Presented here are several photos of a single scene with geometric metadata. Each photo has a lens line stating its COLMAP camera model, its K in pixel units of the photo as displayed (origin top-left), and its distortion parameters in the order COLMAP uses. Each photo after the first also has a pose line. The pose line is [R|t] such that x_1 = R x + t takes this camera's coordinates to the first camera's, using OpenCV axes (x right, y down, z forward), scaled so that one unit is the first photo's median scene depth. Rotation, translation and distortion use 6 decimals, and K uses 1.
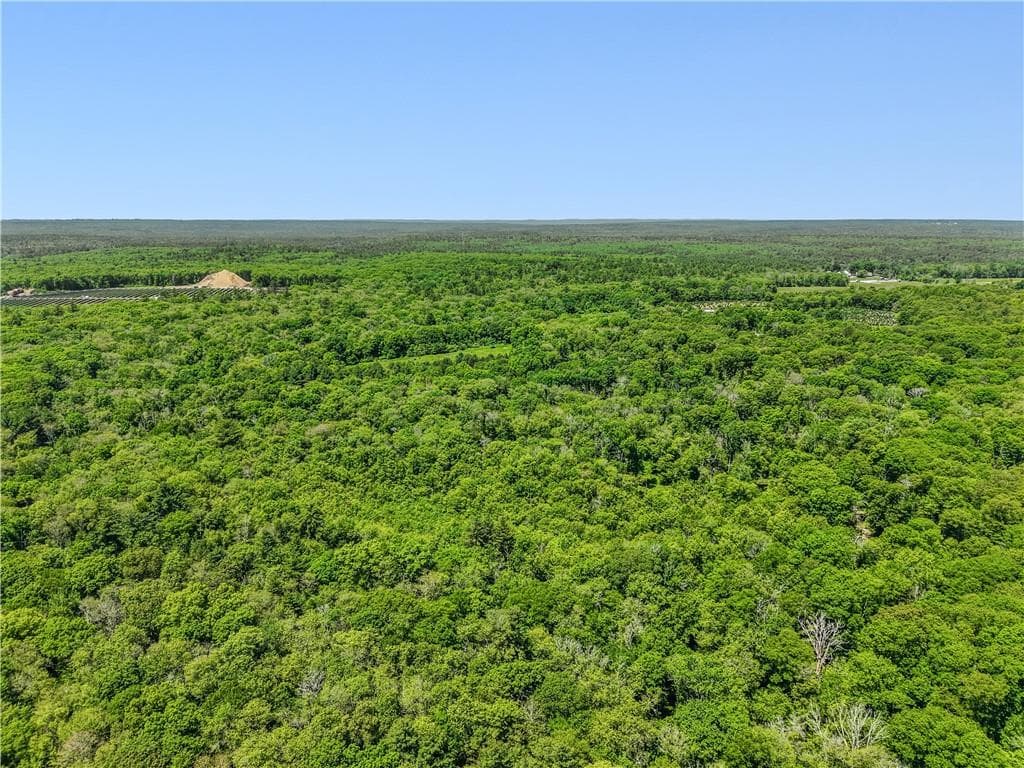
lens RADIAL K [[712.6, 0, 510.7], [0, 712.6, 388.3], [0, 0, 1]] dist [0.022671, -0.019055]
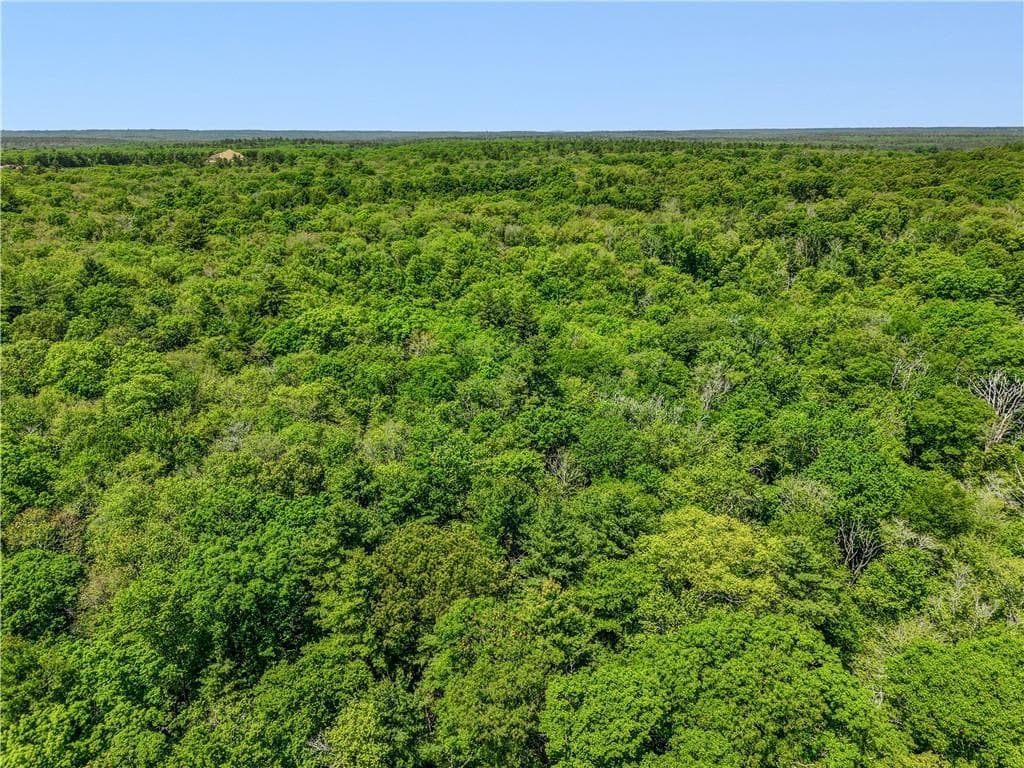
lens RADIAL K [[712.6, 0, 510.7], [0, 712.6, 388.3], [0, 0, 1]] dist [0.022671, -0.019055]
pose [[0.999359, 0.011117, -0.034031, 0.000906], [-0.007762, 0.995238, 0.097162, 0.161239], [0.034949, -0.096836, 0.994687, 0.189506]]
